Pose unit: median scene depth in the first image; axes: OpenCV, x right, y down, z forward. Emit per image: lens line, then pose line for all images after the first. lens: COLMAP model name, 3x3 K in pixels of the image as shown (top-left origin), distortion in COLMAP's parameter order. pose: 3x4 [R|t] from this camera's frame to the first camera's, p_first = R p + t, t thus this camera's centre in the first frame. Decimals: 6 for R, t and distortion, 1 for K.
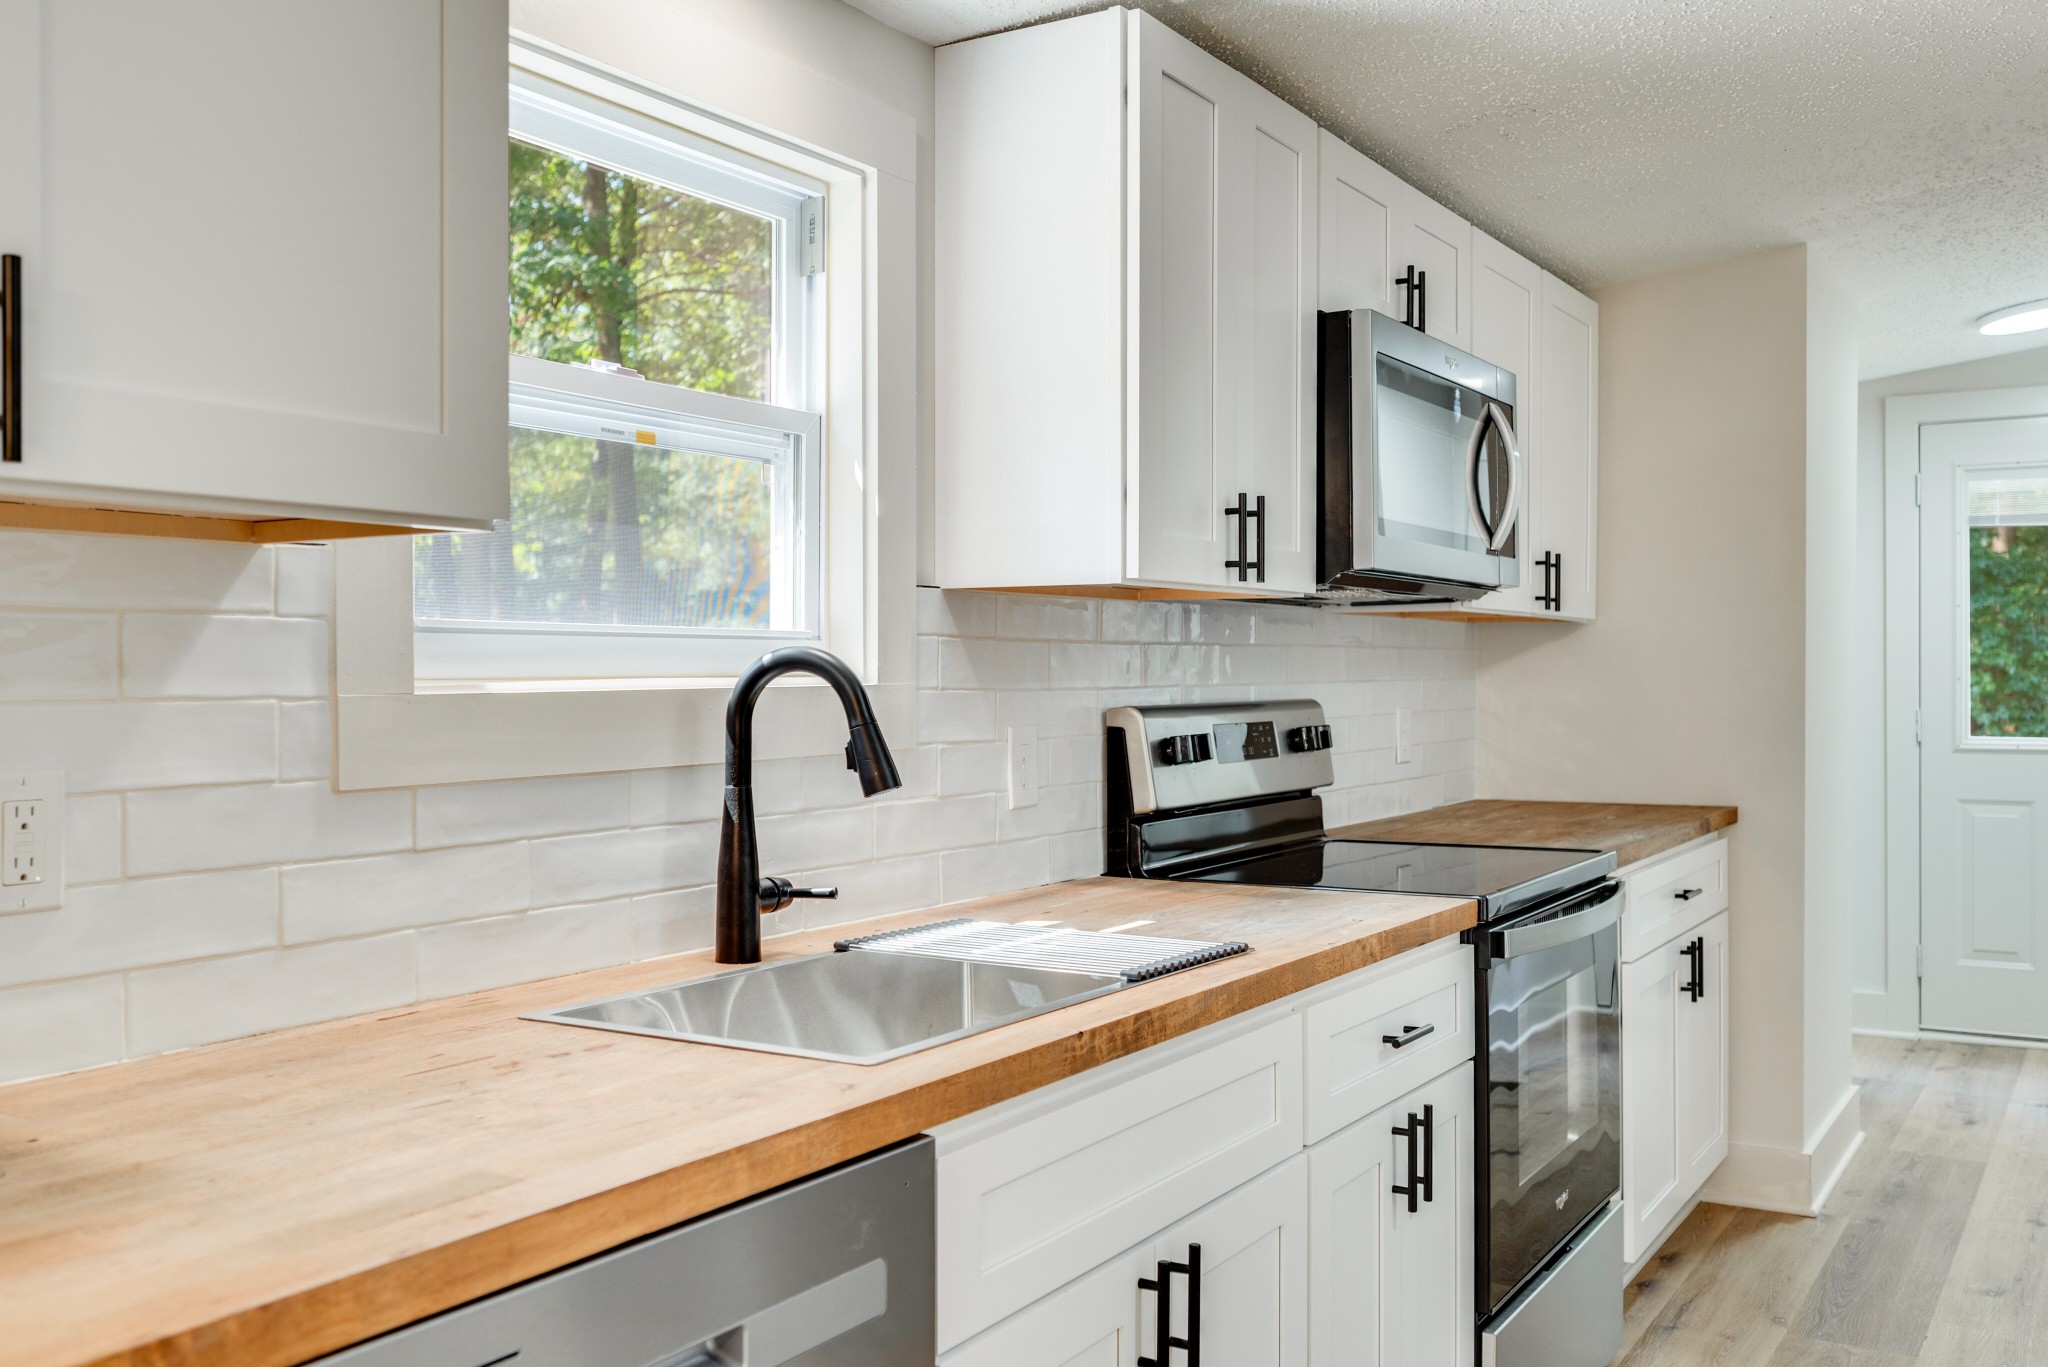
lens RADIAL K [[1849.6, 0, 1058.2], [0, 1849.6, 679.3], [0, 0, 1]] dist [0.002004, 0.009490]
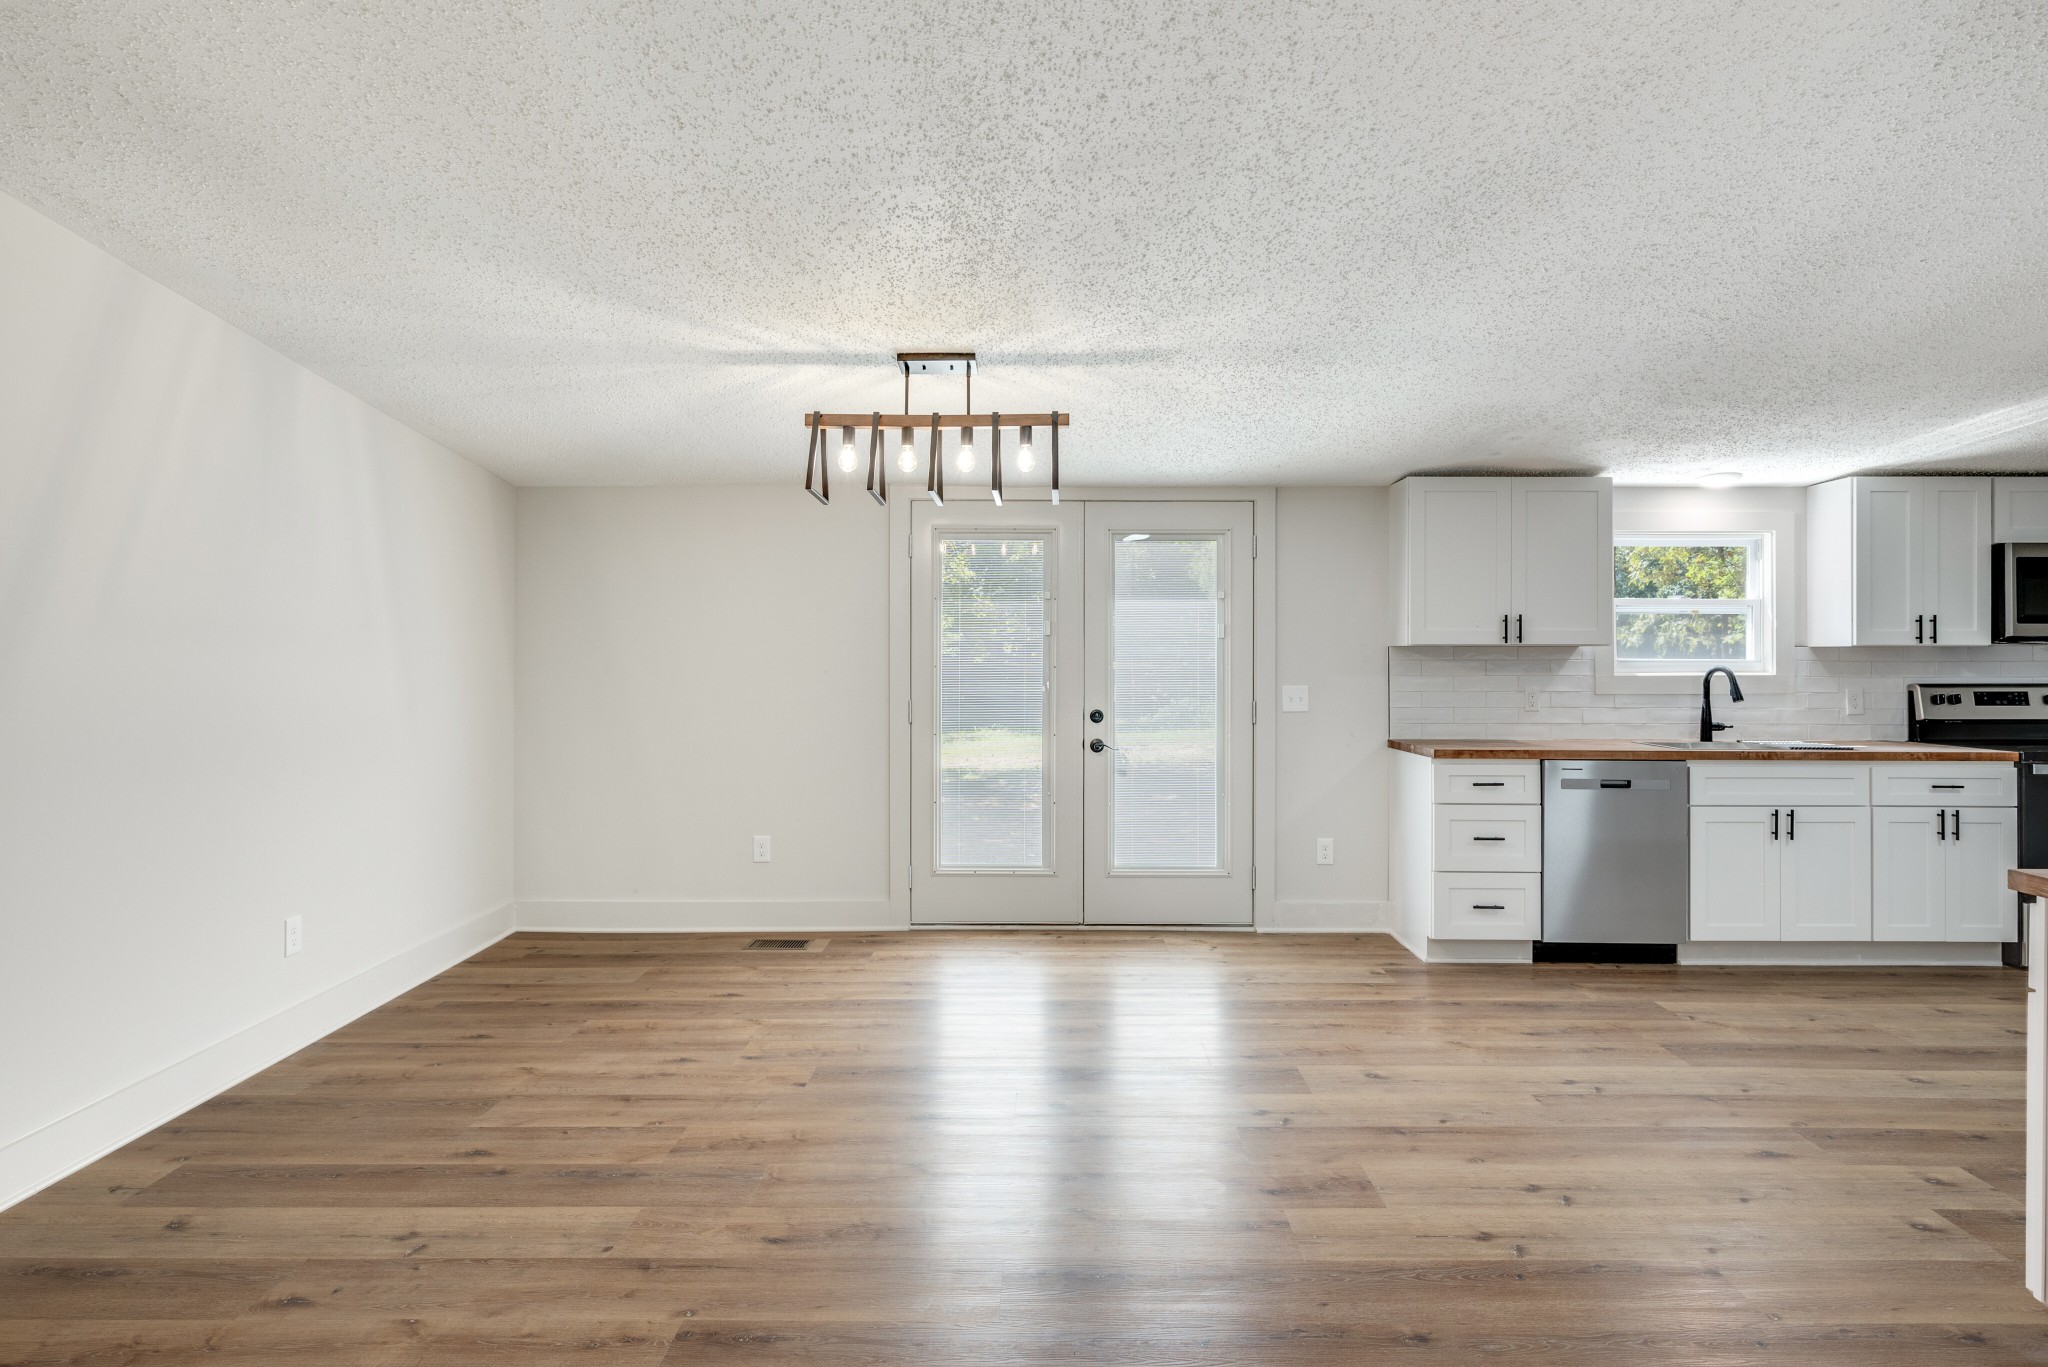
lens RADIAL K [[1122.8, 0, 1039.3], [0, 1122.8, 650.2], [0, 0, 1]] dist [-0.002389, -0.000753]
pose [[0.503977, -0.002461, -0.863714, 0.842213], [-0.005761, 0.999964, -0.006211, -0.018592], [0.863698, 0.008107, 0.503945, -1.049742]]
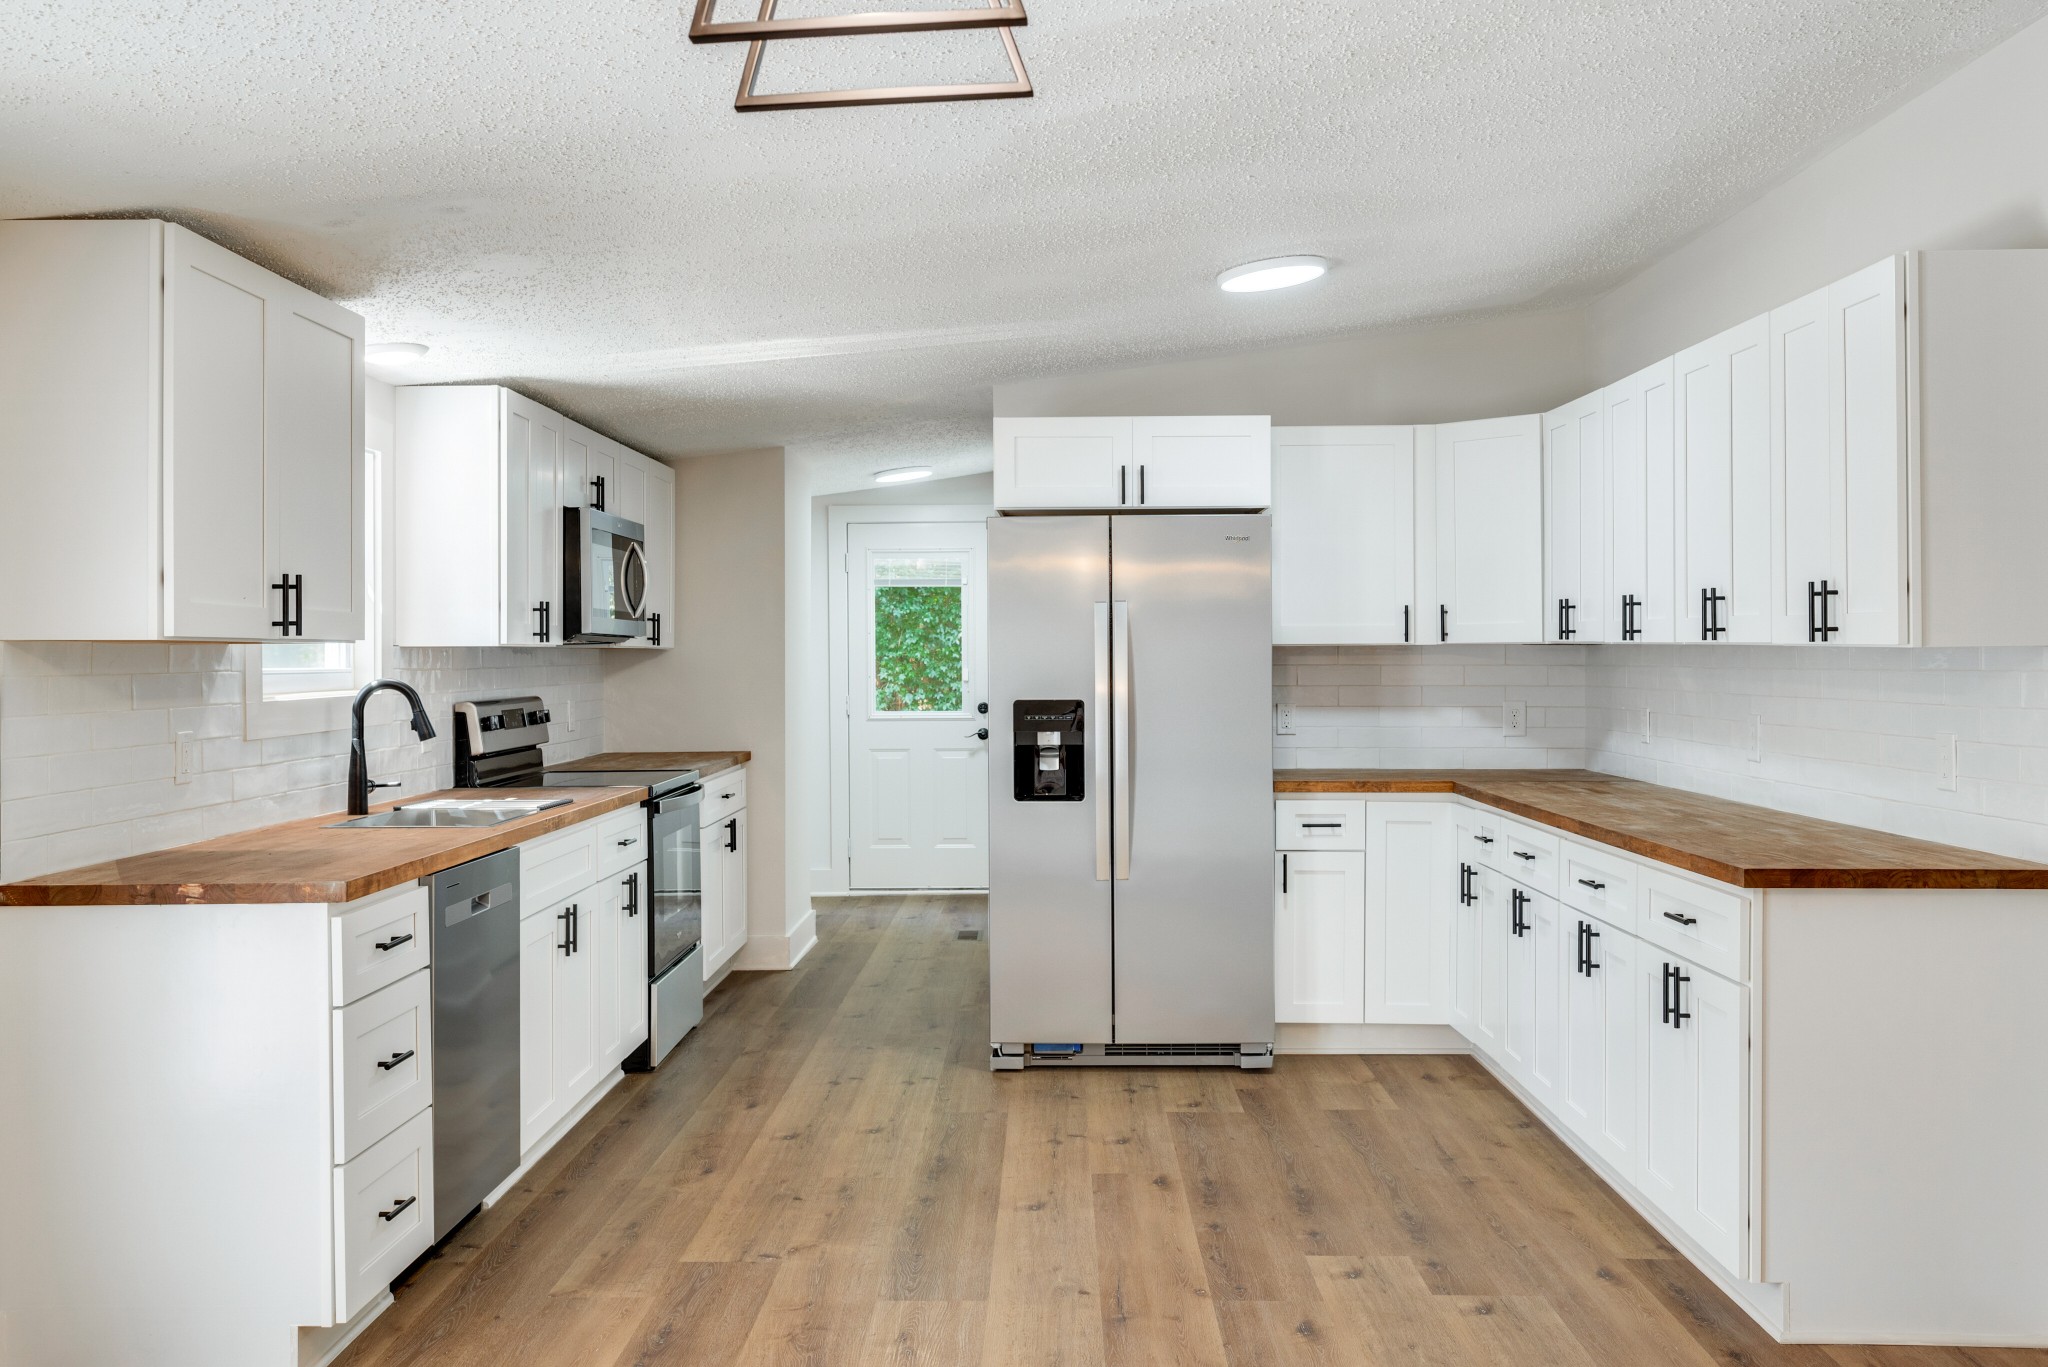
lens RADIAL K [[1779.5, 0, 1026.6], [0, 1779.5, 649.0], [0, 0, 1]] dist [-0.006118, -0.003350]
pose [[0.866393, -0.001024, 0.499361, -0.381649], [0.006315, 0.999940, -0.008905, -0.020133], [-0.499322, 0.010869, 0.866348, -0.917157]]
